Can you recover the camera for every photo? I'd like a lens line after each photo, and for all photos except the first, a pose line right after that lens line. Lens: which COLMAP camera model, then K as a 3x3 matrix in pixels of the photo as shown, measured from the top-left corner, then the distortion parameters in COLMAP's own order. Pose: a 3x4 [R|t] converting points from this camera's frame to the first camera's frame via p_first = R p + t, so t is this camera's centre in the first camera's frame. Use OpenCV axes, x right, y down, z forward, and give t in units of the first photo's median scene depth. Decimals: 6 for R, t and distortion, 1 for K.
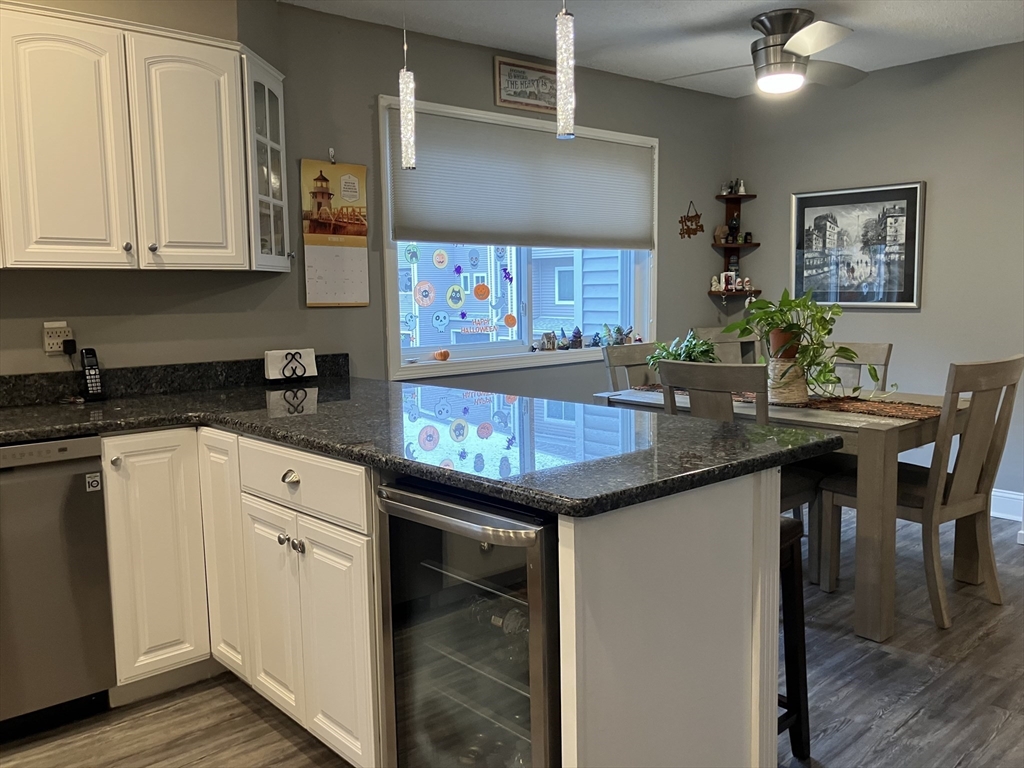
lens RADIAL K [[859.0, 0, 515.7], [0, 859.0, 378.9], [0, 0, 1]] dist [0.071156, -0.102646]
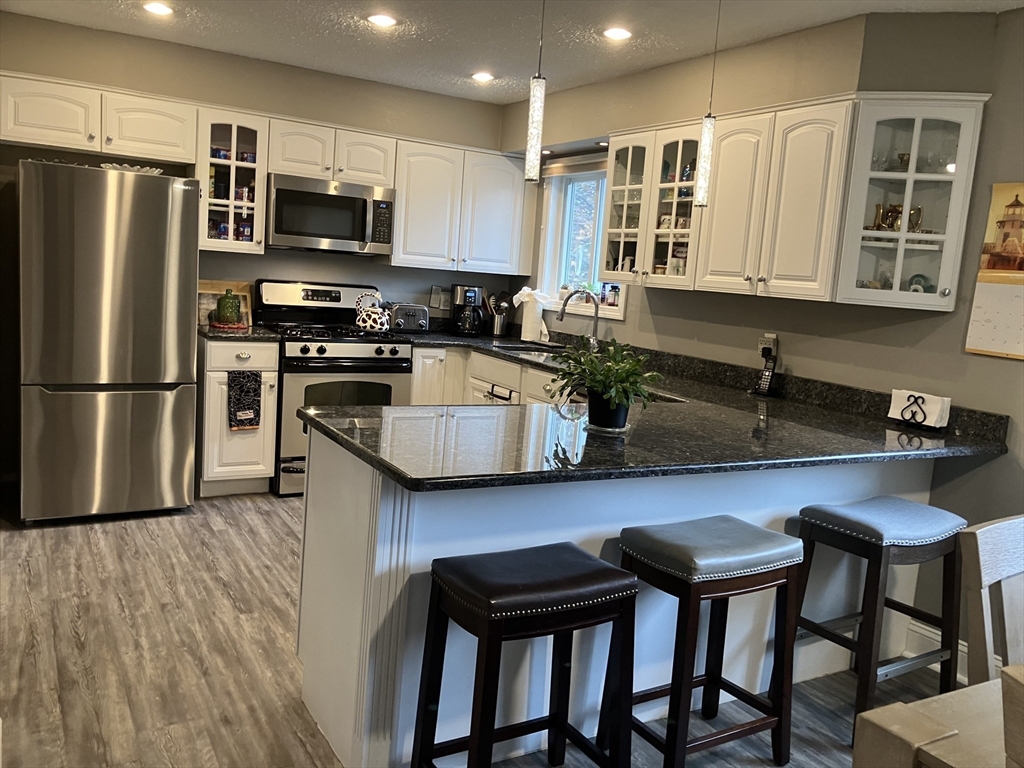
lens RADIAL K [[859.0, 0, 515.7], [0, 859.0, 378.9], [0, 0, 1]] dist [0.071156, -0.102646]
pose [[-0.194954, 0.128958, -0.972298, 0.709433], [-0.170716, 0.971725, 0.163112, -0.122735], [0.965841, 0.197786, -0.167426, 0.709487]]
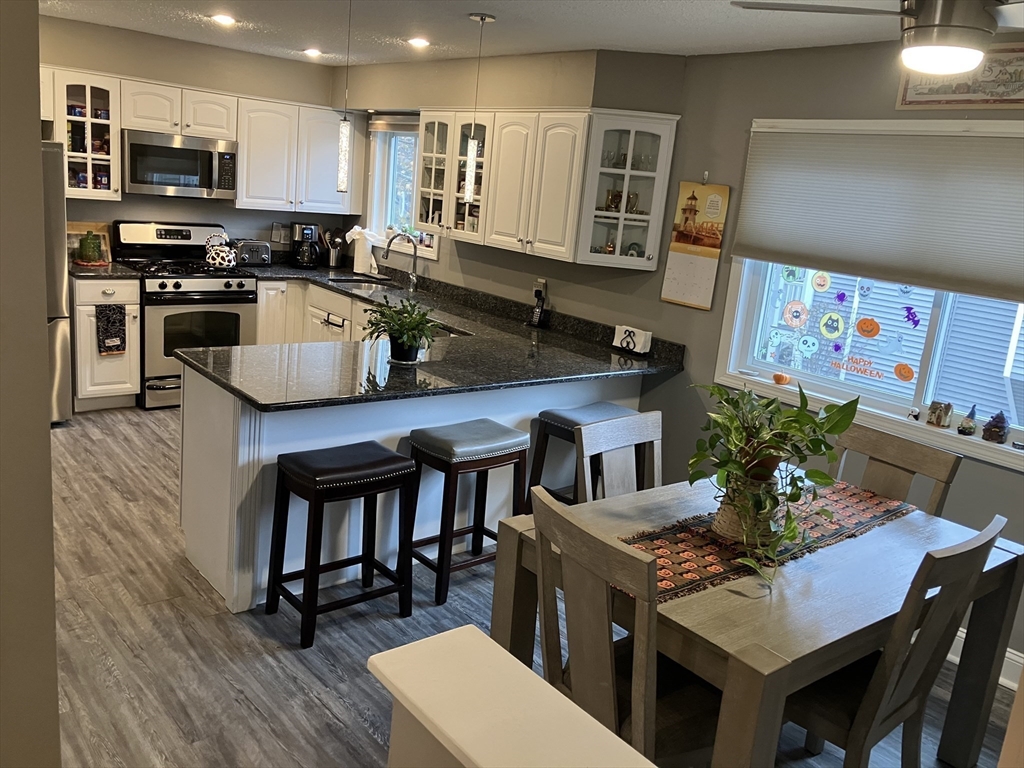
lens RADIAL K [[830.5, 0, 507.4], [0, 830.5, 384.8], [0, 0, 1]] dist [0.001710, -0.004272]
pose [[-0.026765, 0.246672, -0.968729, 0.959195], [-0.197659, 0.948638, 0.247017, -0.219784], [0.979905, 0.198089, 0.023367, 0.775495]]
